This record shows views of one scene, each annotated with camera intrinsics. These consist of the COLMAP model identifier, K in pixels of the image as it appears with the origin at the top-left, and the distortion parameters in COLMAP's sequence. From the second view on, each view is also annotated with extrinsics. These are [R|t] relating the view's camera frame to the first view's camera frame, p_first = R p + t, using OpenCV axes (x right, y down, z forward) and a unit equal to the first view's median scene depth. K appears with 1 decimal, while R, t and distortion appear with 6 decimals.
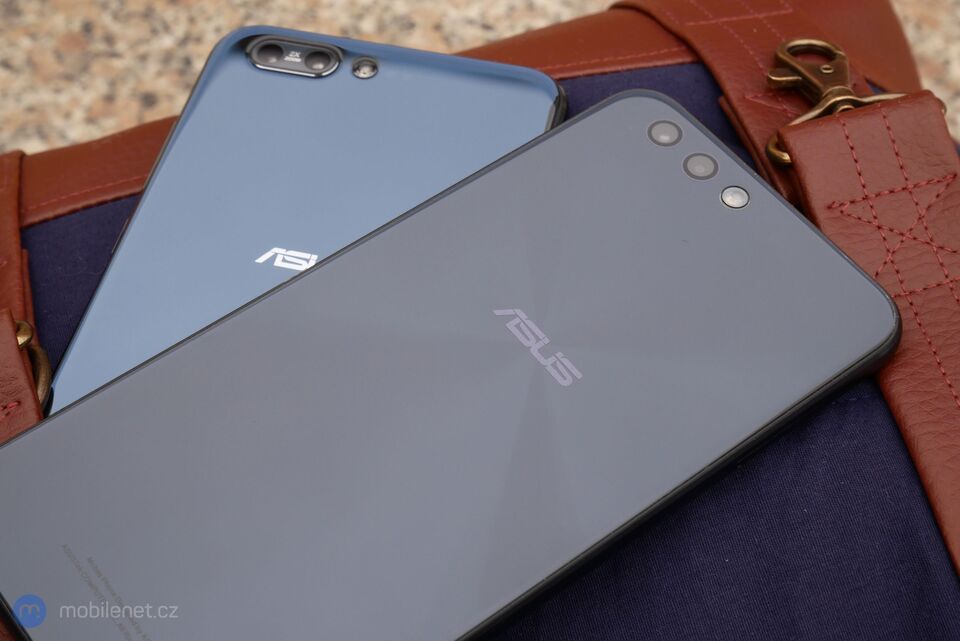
lens RADIAL K [[1721.8, 0, 480.7], [0, 1721.8, 296.1], [0, 0, 1]] dist [-0.001475, 0.025306]
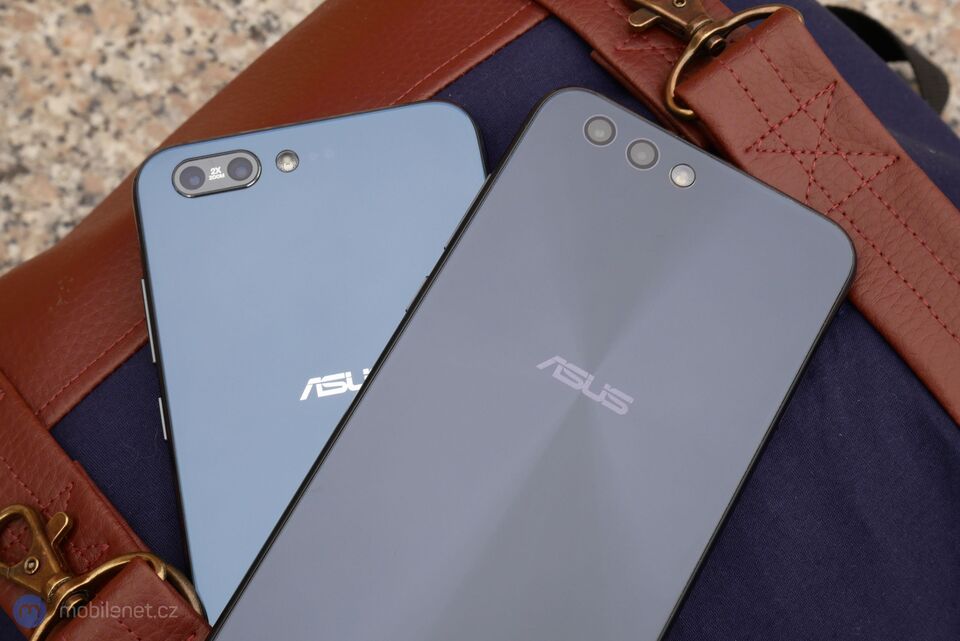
lens RADIAL K [[1721.8, 0, 480.7], [0, 1721.8, 296.1], [0, 0, 1]] dist [-0.001475, 0.025306]
pose [[0.898865, -0.398675, 0.181934, -0.198896], [0.320329, 0.881053, 0.348044, -0.414571], [-0.299050, -0.254566, 0.919655, -0.017606]]
